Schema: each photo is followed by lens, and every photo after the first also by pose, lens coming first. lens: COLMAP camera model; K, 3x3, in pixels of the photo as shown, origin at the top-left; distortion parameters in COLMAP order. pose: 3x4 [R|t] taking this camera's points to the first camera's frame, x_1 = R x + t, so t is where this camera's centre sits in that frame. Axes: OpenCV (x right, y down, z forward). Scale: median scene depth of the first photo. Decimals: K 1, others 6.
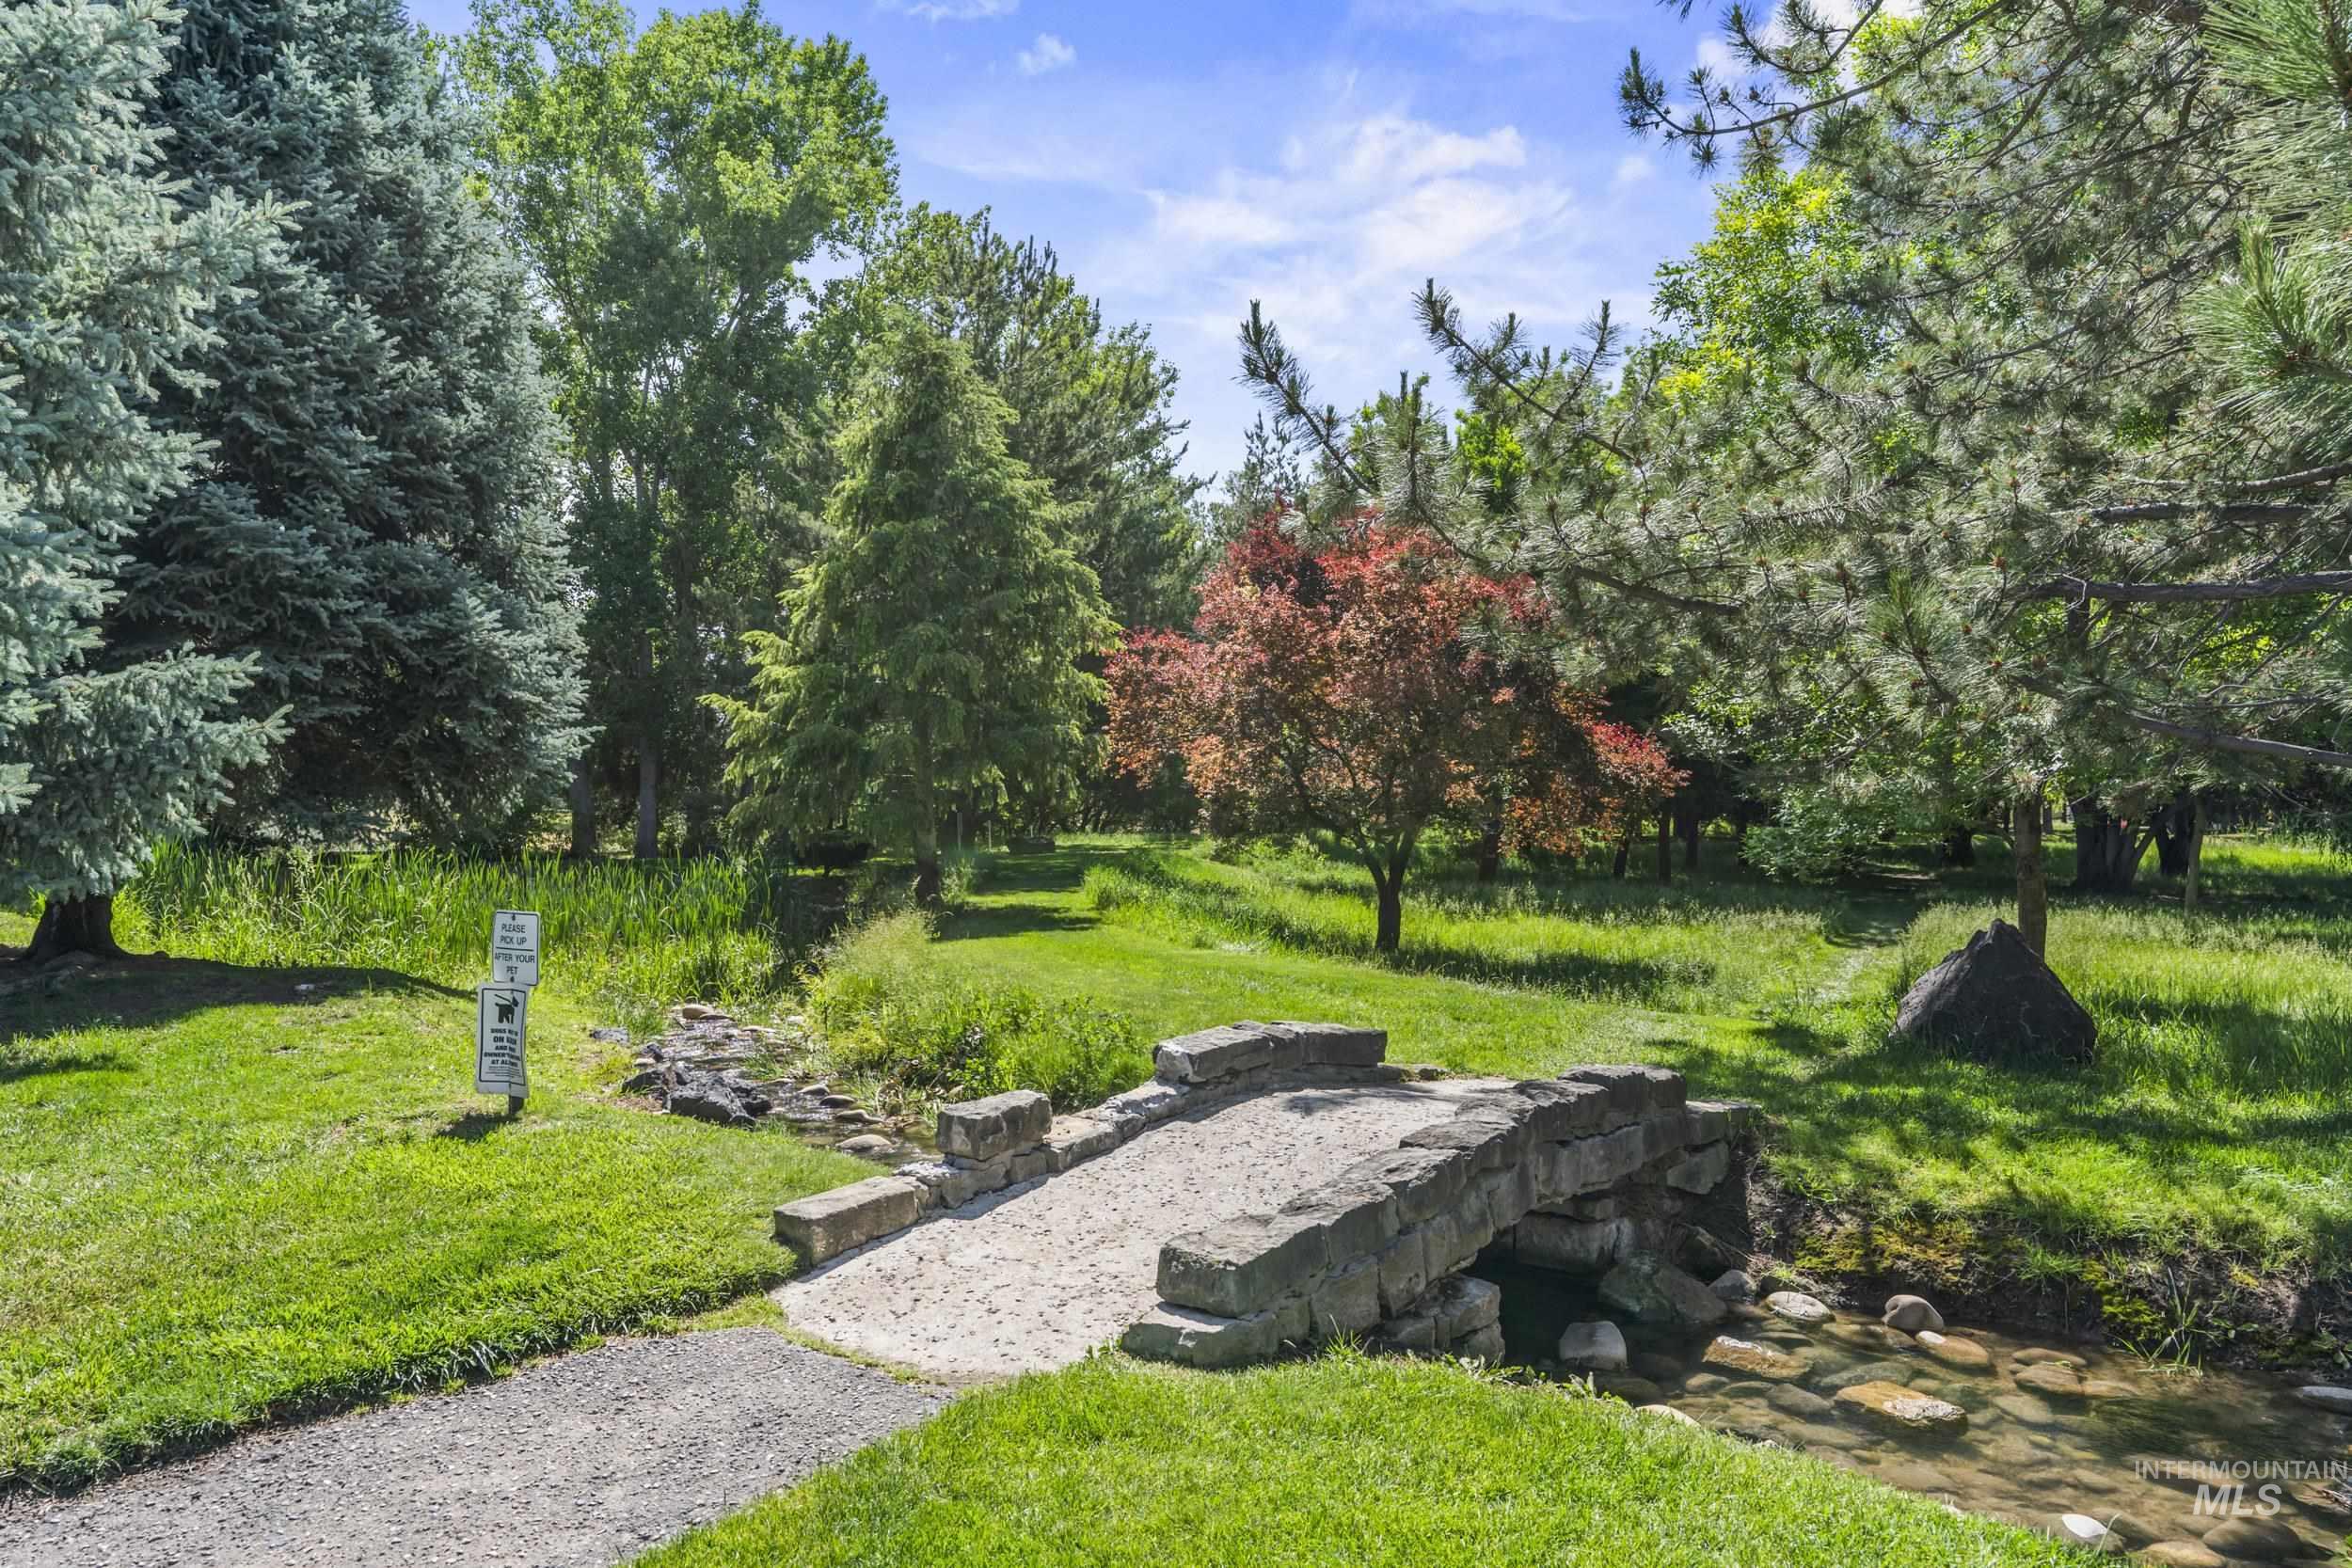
lens RADIAL K [[1566.8, 0, 1176.0], [0, 1566.8, 784.0], [0, 0, 1]] dist [0.000998, -0.002463]
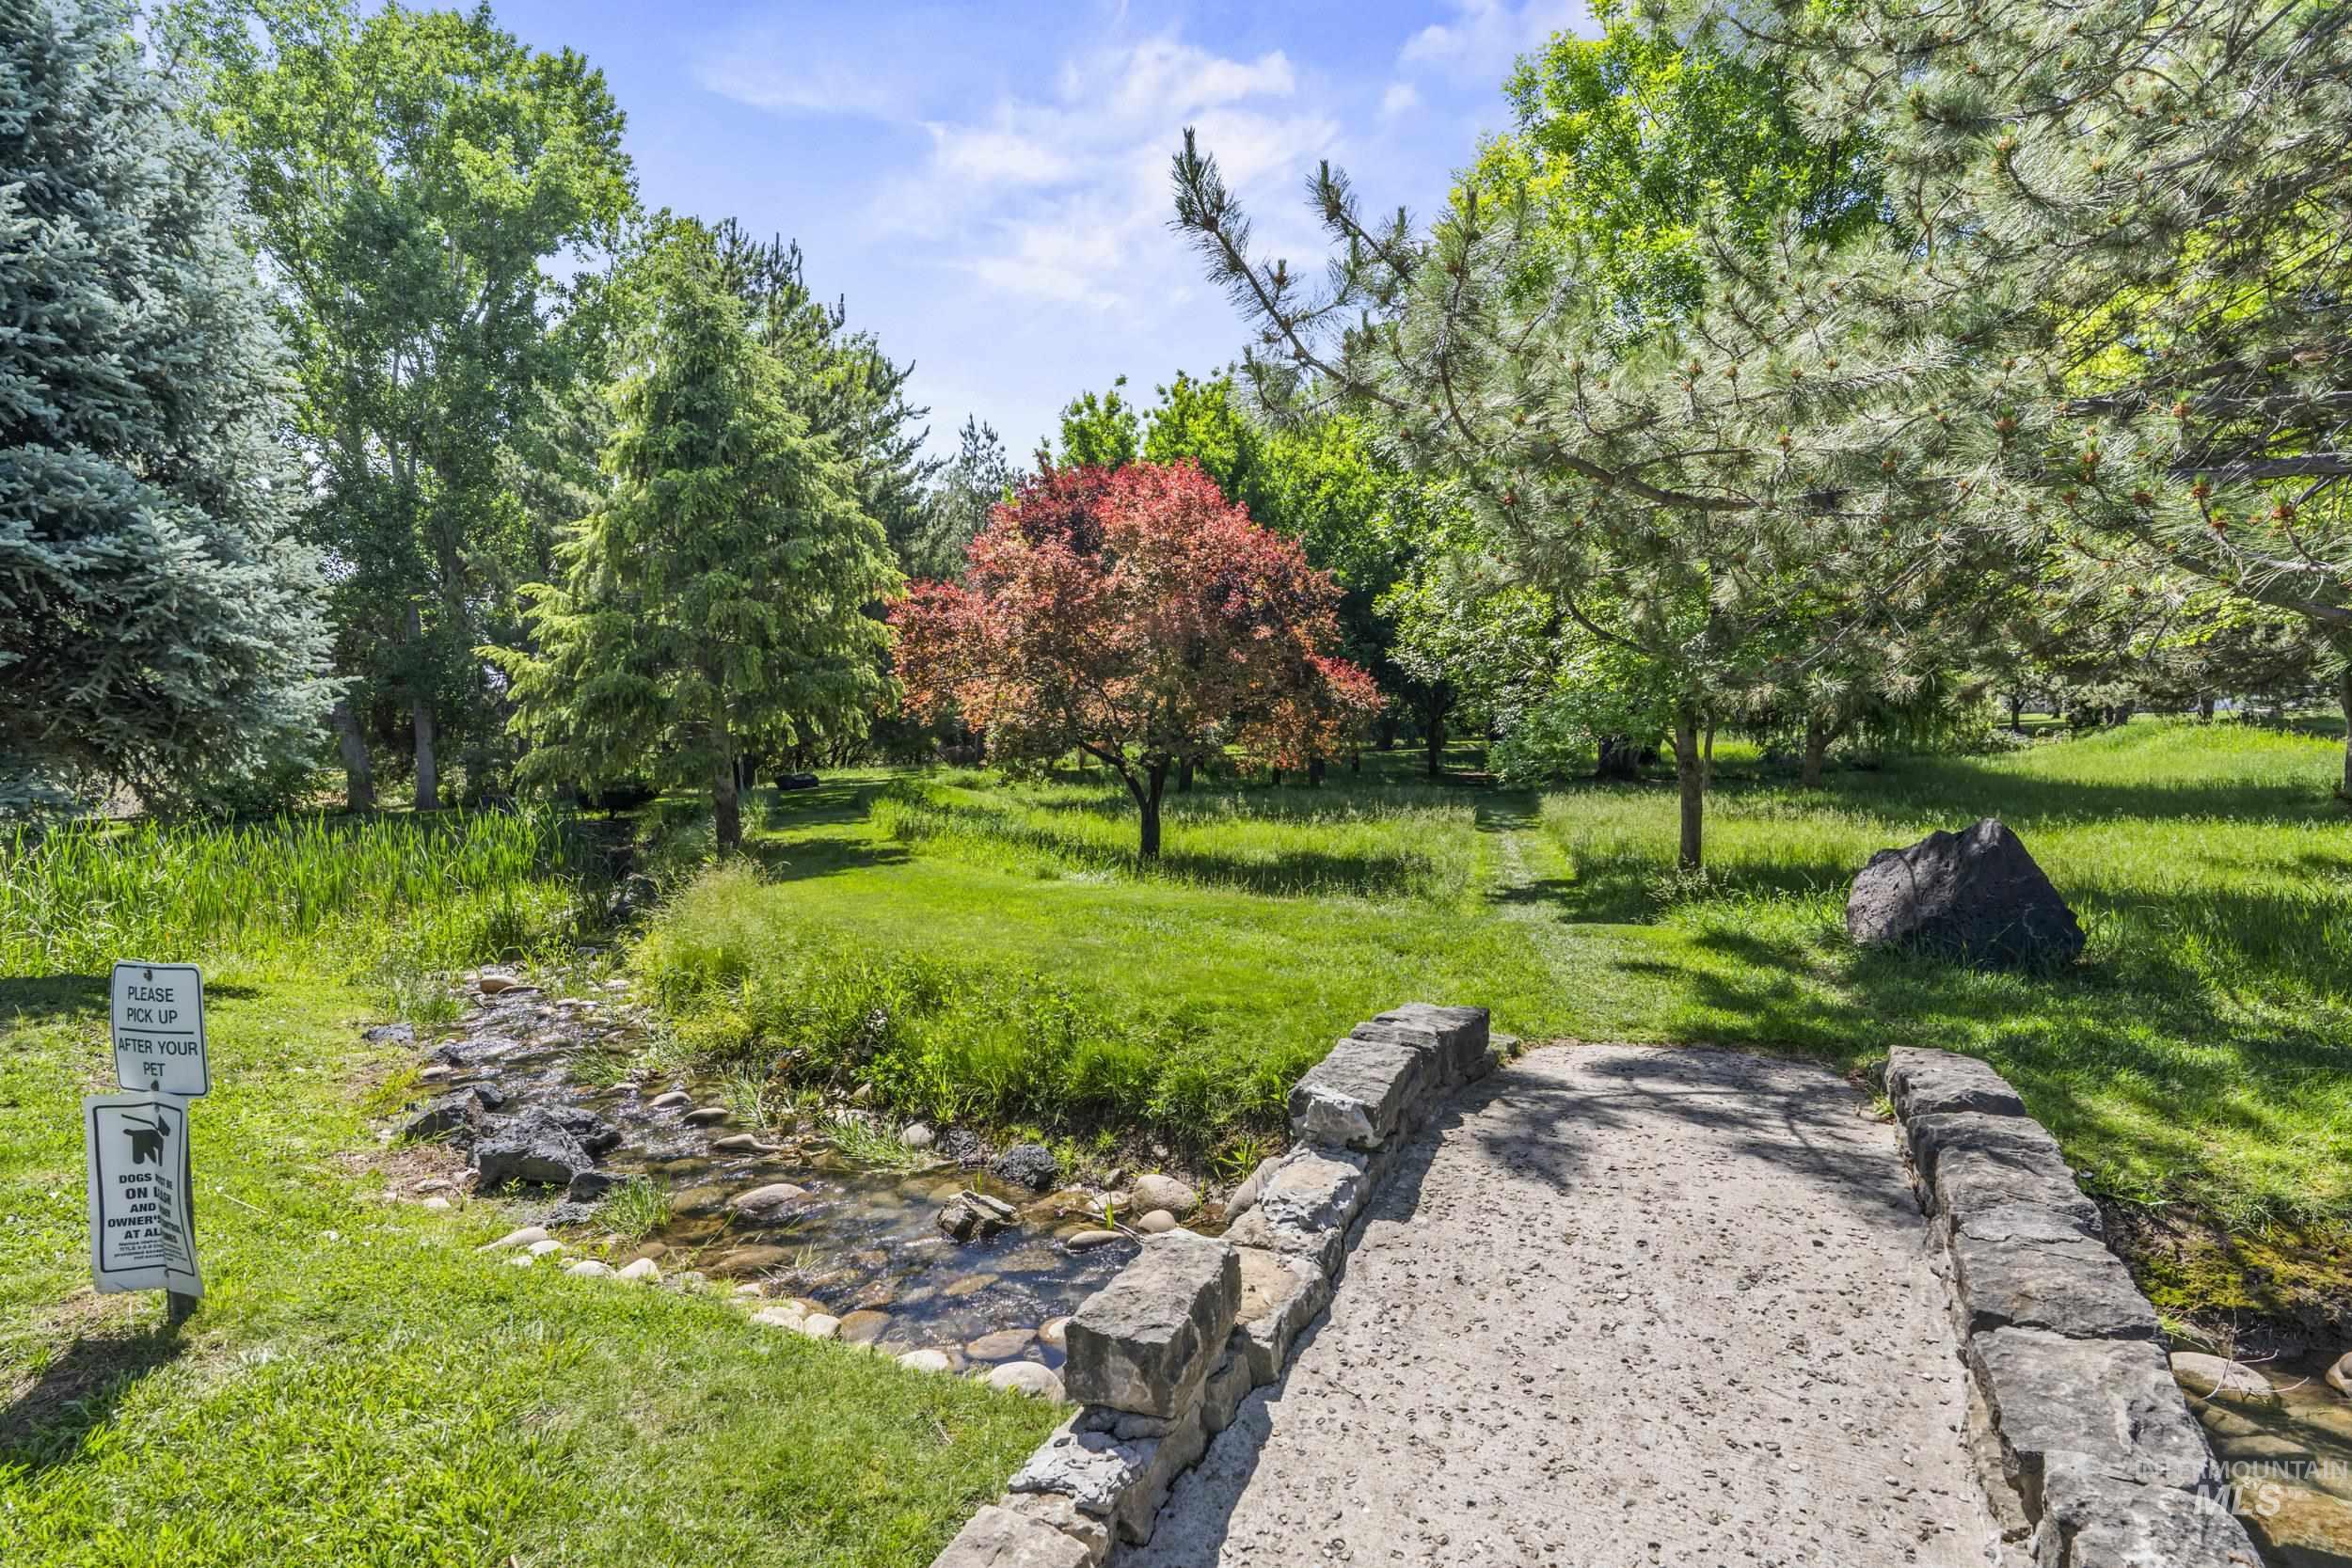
lens RADIAL K [[1165.0, 0, 1176.0], [0, 1165.0, 784.0], [0, 0, 1]] dist [-0.003502, 0.002297]
pose [[0.968913, -0.048085, 0.242682, -0.056472], [0.035109, 0.997727, 0.057515, 0.002242], [-0.244896, -0.047207, 0.968399, 0.174110]]
